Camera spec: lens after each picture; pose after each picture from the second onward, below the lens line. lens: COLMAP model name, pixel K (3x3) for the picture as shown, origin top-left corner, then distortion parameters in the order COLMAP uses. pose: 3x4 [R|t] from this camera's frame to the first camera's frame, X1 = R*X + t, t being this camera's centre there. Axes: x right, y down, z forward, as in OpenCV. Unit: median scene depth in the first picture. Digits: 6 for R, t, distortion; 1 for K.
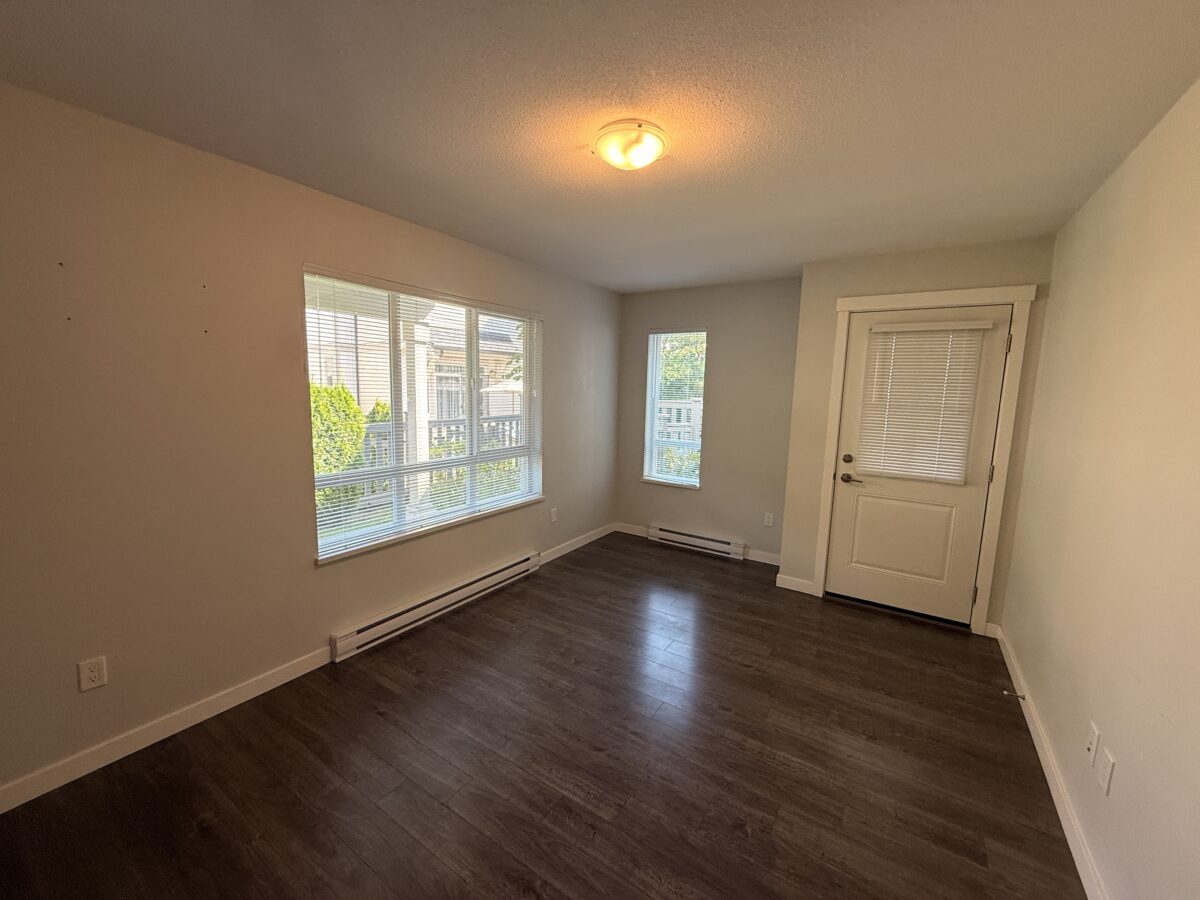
lens RADIAL K [[478.5, 0, 598.1], [0, 478.5, 449.5], [0, 0, 1]] dist [0.002761, -0.000442]
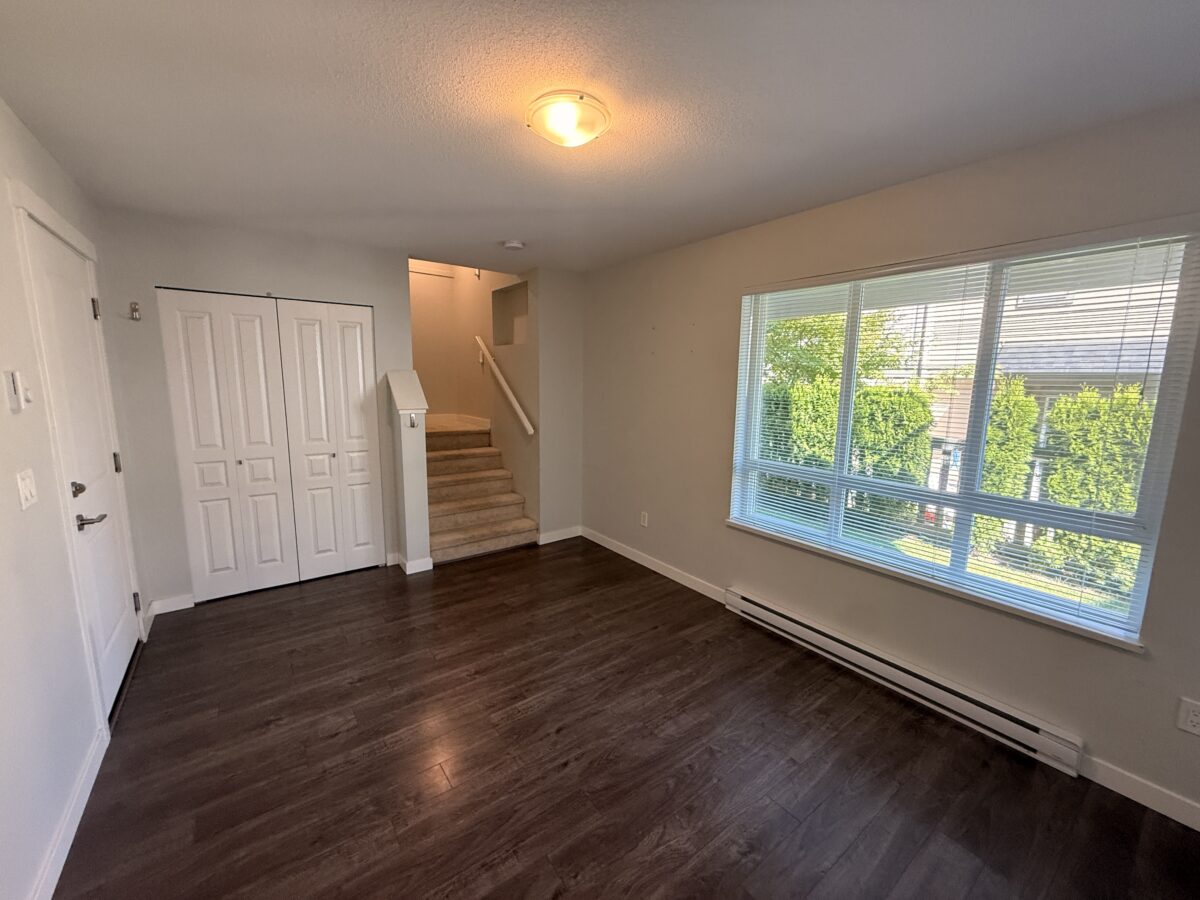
lens RADIAL K [[478.5, 0, 598.5], [0, 478.5, 452.2], [0, 0, 1]] dist [0.002761, -0.000442]
pose [[-0.356444, 0.114407, -0.927286, 0.596157], [-0.140538, 0.974617, 0.174269, -0.104482], [0.923686, 0.192436, -0.331318, 0.902481]]
